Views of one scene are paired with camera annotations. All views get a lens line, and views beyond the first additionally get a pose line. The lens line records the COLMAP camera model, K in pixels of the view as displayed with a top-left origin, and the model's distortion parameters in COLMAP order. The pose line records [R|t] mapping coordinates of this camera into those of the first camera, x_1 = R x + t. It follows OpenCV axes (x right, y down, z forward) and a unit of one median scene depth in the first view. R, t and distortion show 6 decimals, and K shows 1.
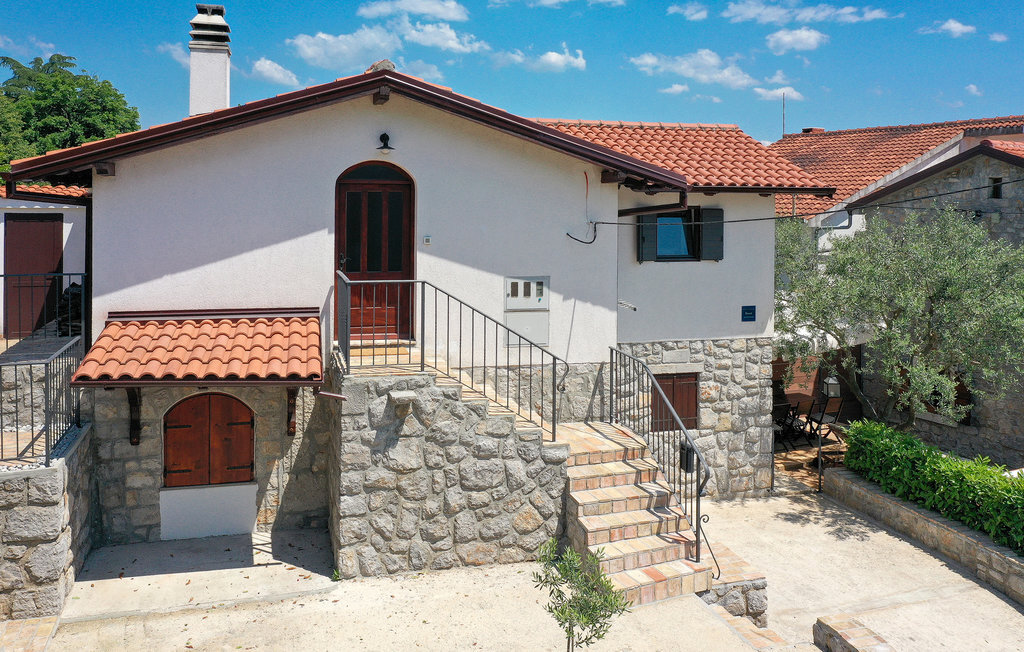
lens RADIAL K [[858.0, 0, 510.2], [0, 858.0, 188.0], [0, 0, 1]] dist [-0.000076, -0.007552]
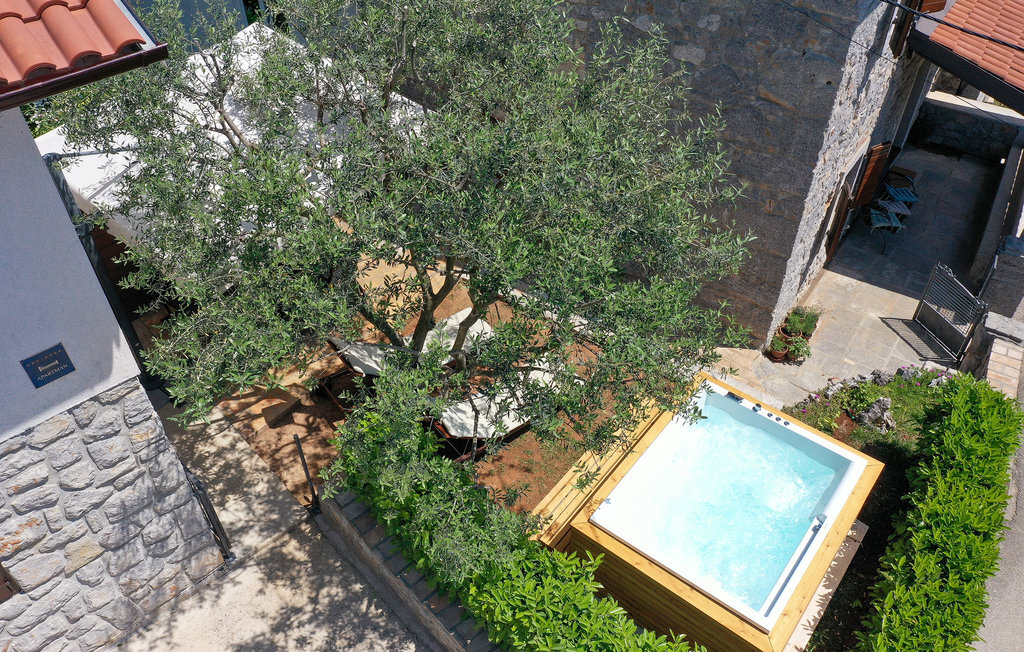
lens RADIAL K [[815.9, 0, 512.0], [0, 815.9, 326.0], [0, 0, 1]] dist [0.001640, 0.000637]
pose [[0.899689, -0.307569, 0.309776, 0.355637], [0.011070, 0.725477, 0.688157, -0.117347], [-0.436391, -0.615699, 0.656108, 0.674091]]
